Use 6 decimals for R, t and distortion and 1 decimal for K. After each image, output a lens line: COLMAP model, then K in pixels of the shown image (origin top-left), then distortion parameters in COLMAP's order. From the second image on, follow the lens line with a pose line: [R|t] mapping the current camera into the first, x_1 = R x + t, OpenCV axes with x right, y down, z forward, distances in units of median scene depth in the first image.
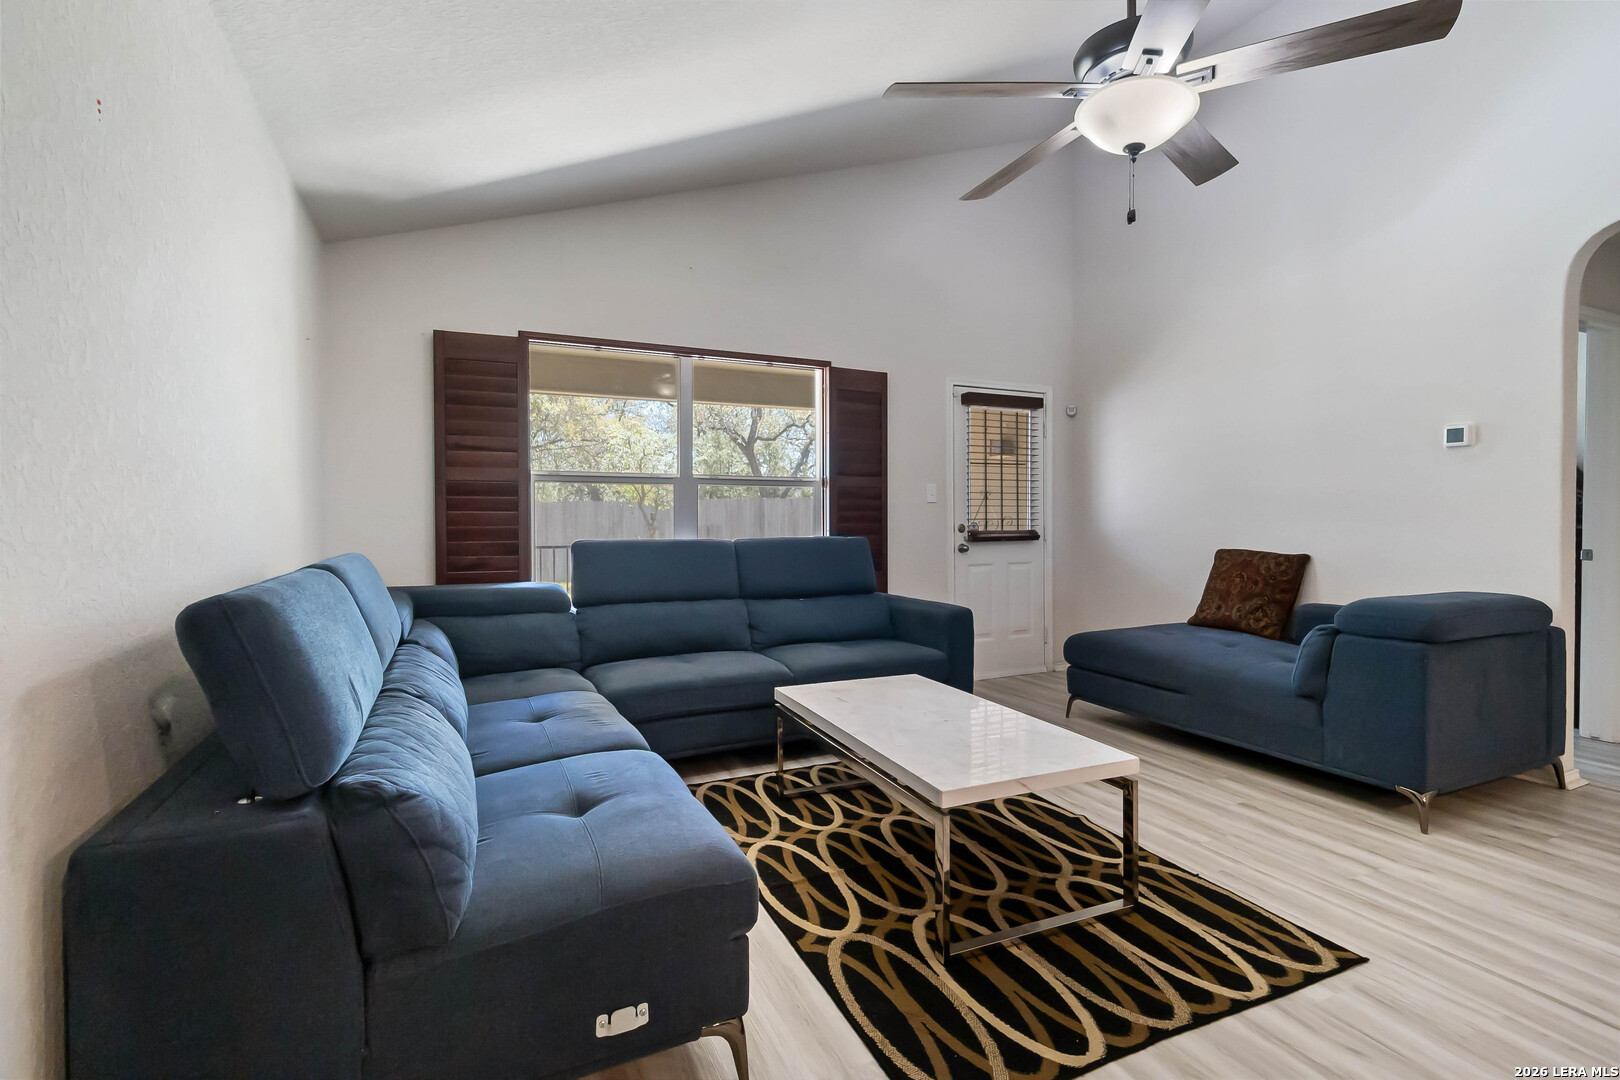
lens RADIAL K [[749.0, 0, 822.7], [0, 749.0, 532.8], [0, 0, 1]] dist [-0.003926, 0.001115]
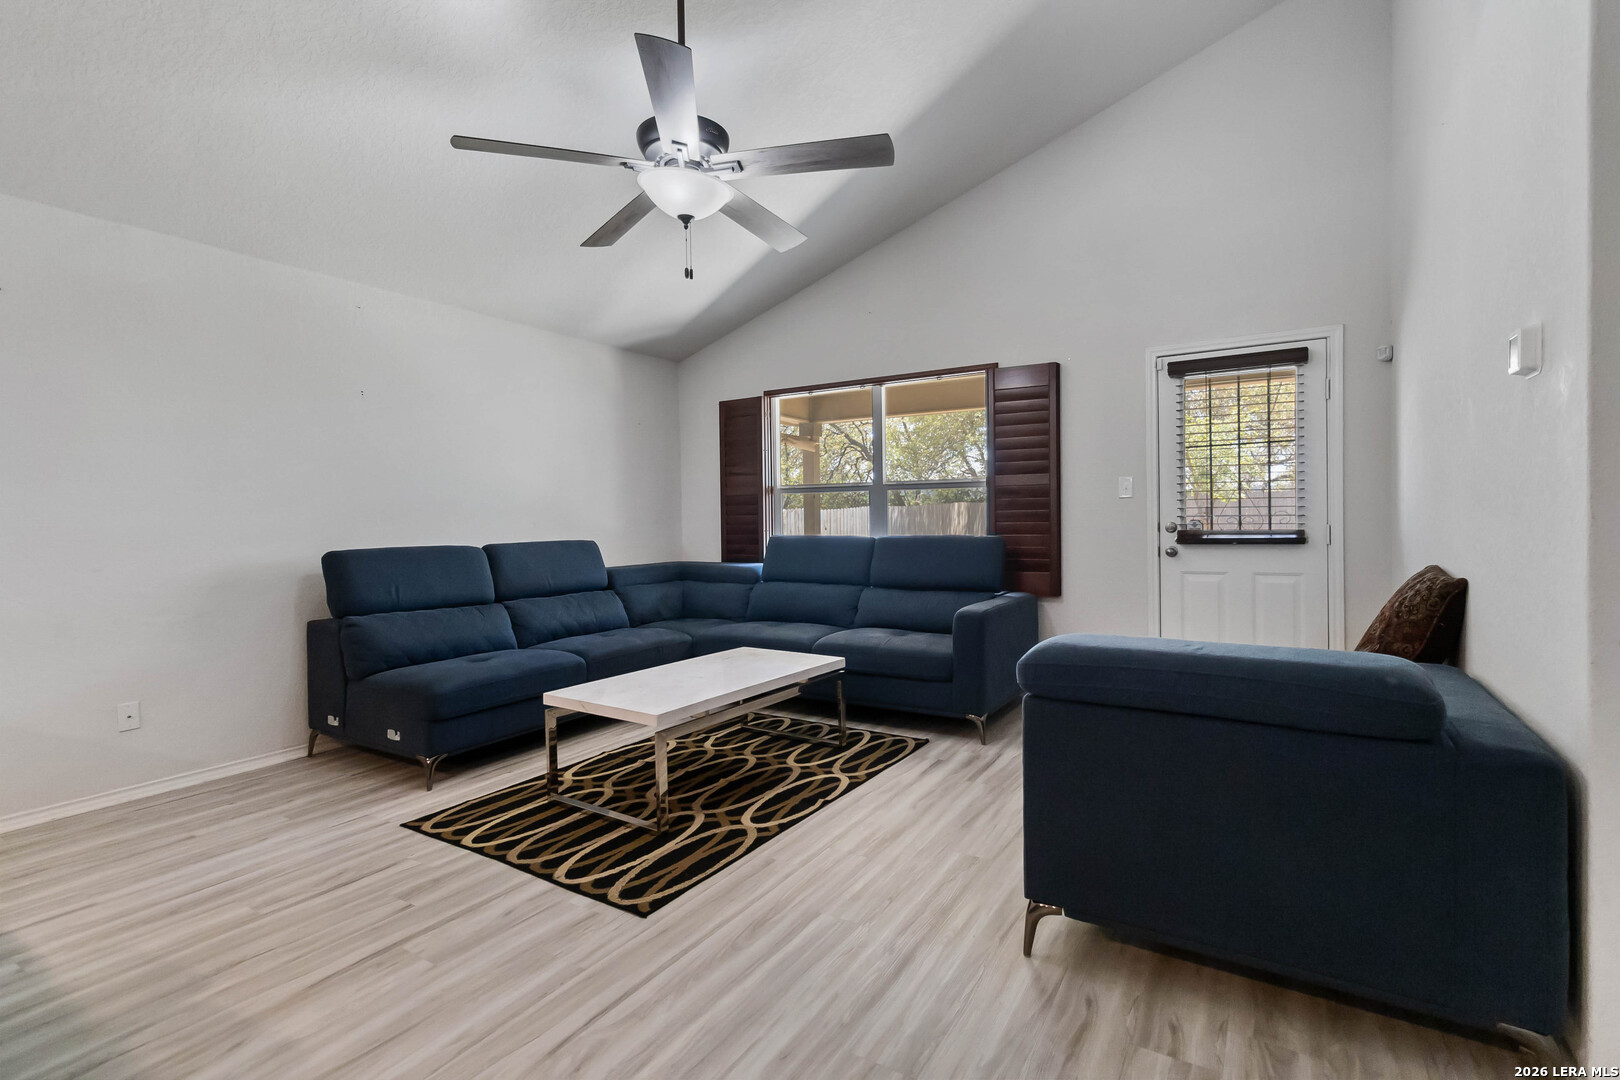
lens RADIAL K [[749.0, 0, 822.7], [0, 749.0, 532.8], [0, 0, 1]] dist [-0.003926, 0.001115]
pose [[0.546128, 0.010961, -0.837630, 0.845797], [-0.003114, 0.999934, 0.011055, -0.010312], [0.837696, -0.003429, 0.546126, 0.284609]]
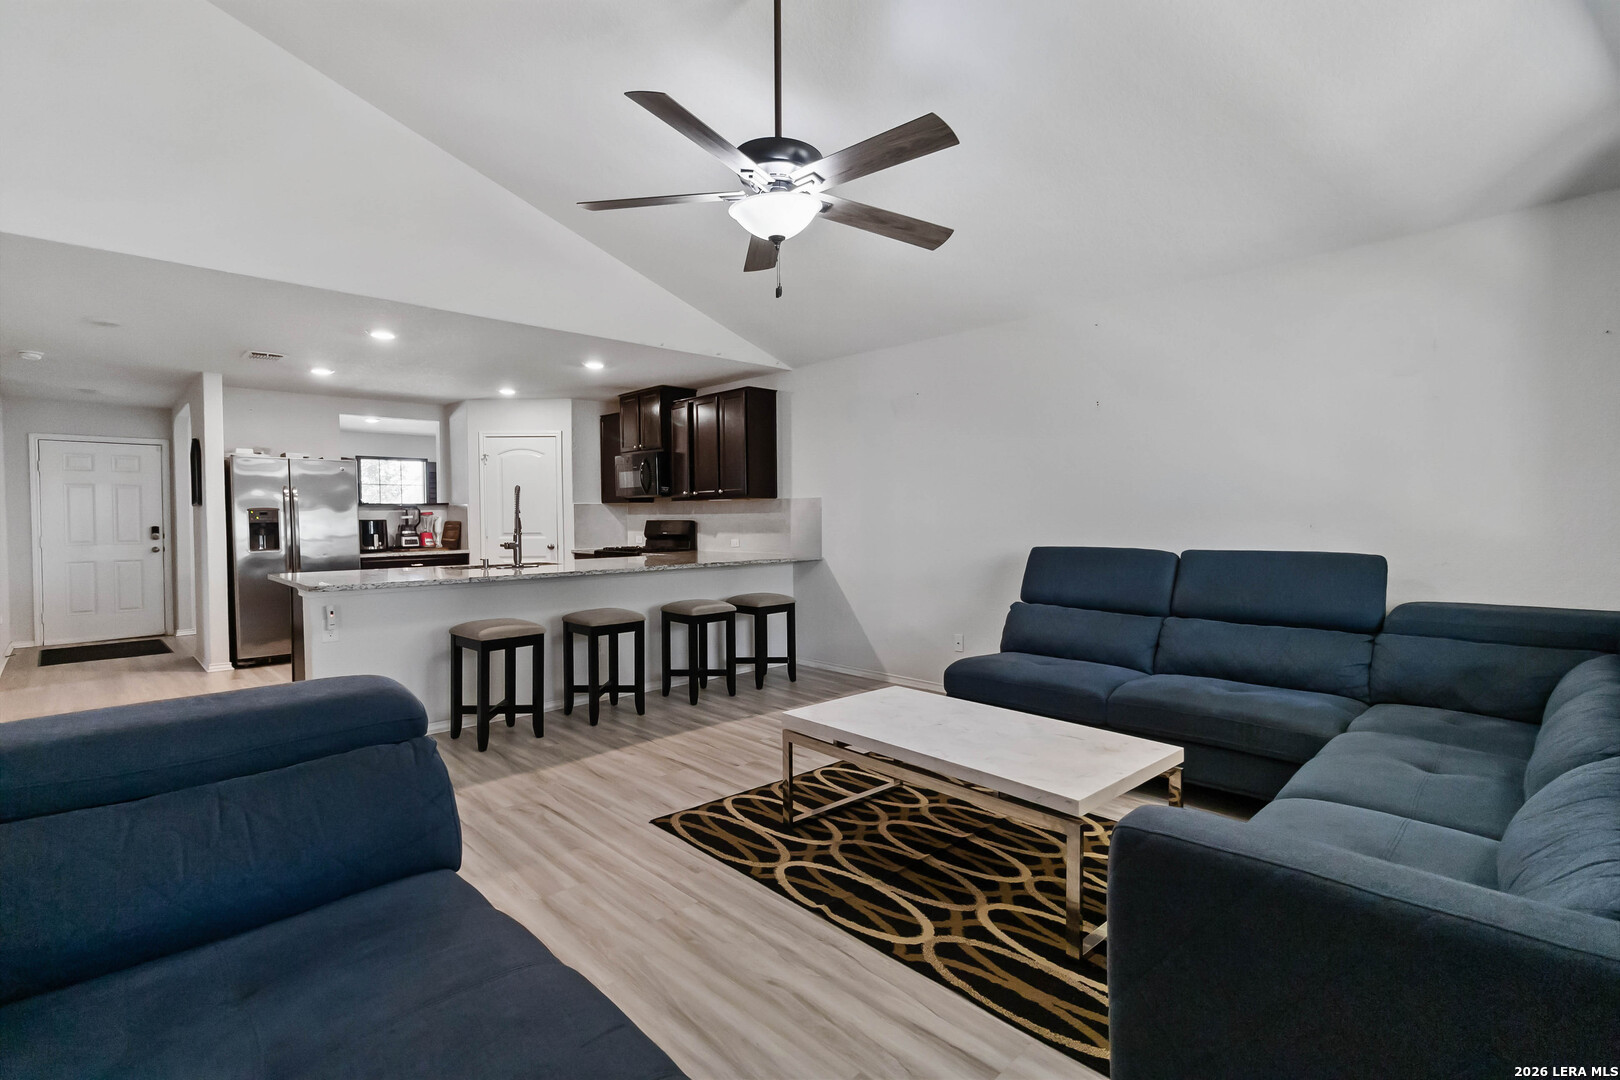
lens RADIAL K [[749.0, 0, 822.7], [0, 749.0, 532.8], [0, 0, 1]] dist [-0.003926, 0.001115]
pose [[-0.943884, 0.016897, -0.329845, 0.415763], [0.003875, 0.999188, 0.040099, -0.040412], [0.330254, 0.036570, -0.943183, 1.191190]]
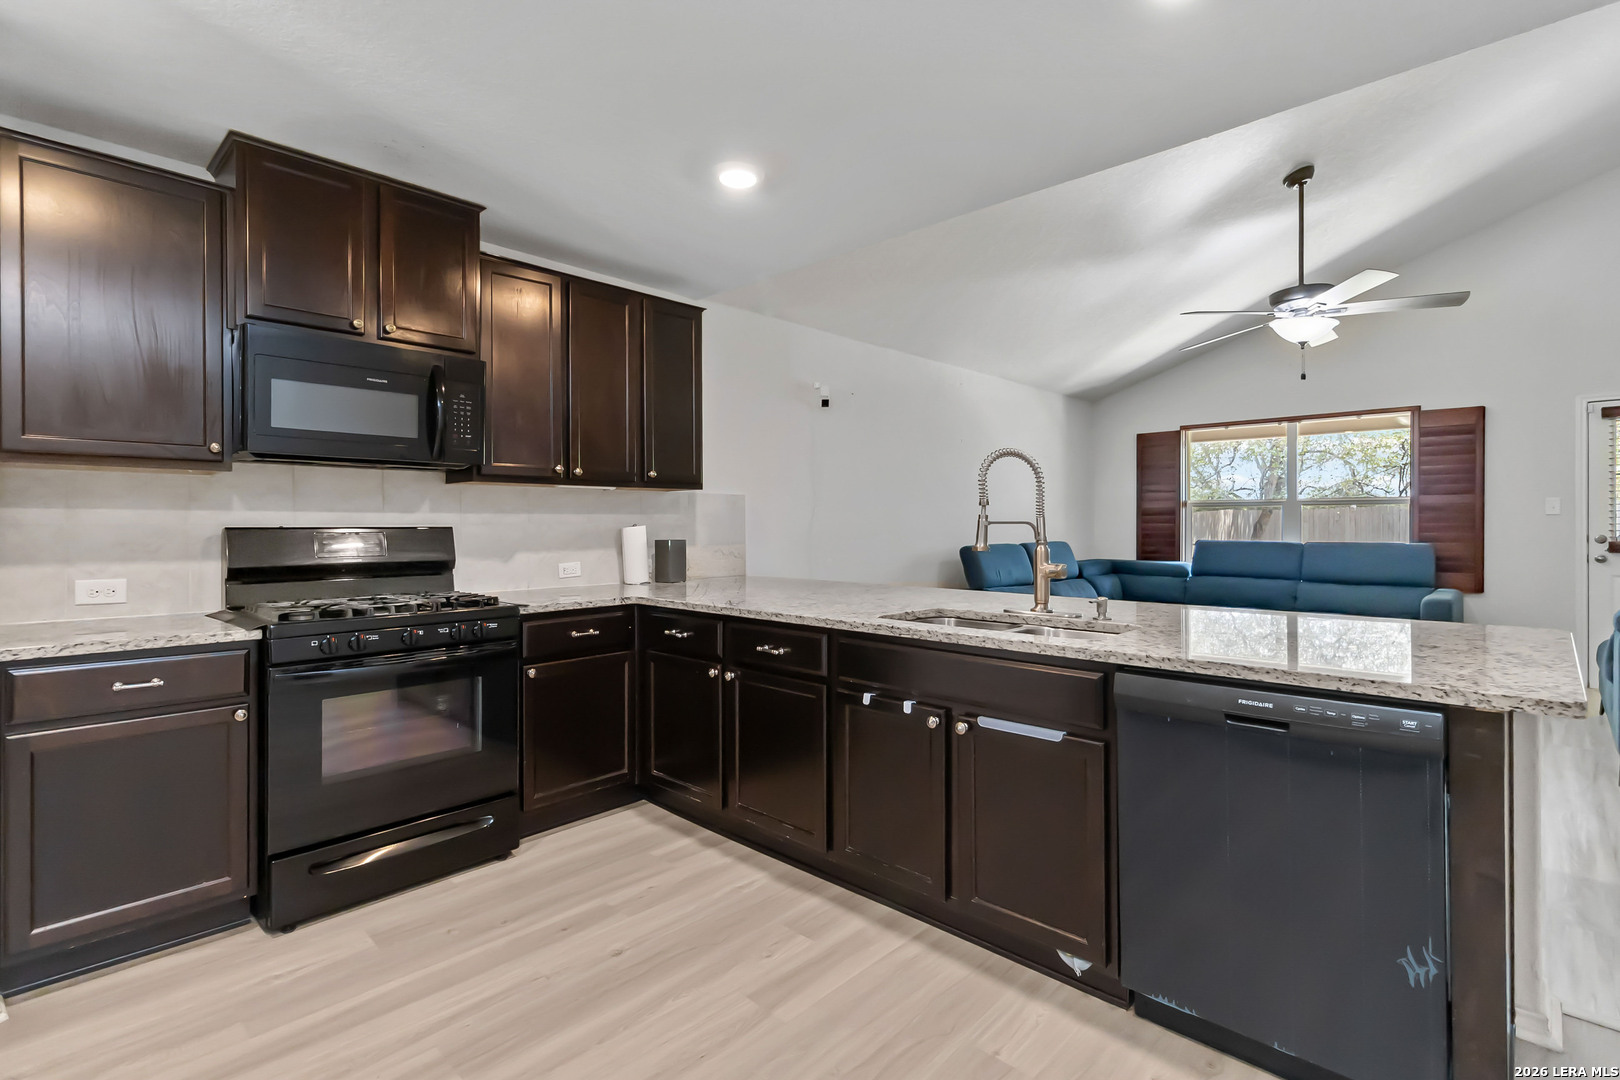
lens RADIAL K [[762.1, 0, 822.4], [0, 762.1, 526.3], [0, 0, 1]] dist [0.002125, 0.000905]
pose [[0.359186, 0.005816, -0.933248, 0.986469], [-0.016721, 0.999860, -0.000205, -0.007389], [0.933116, 0.015679, 0.359233, -0.469392]]
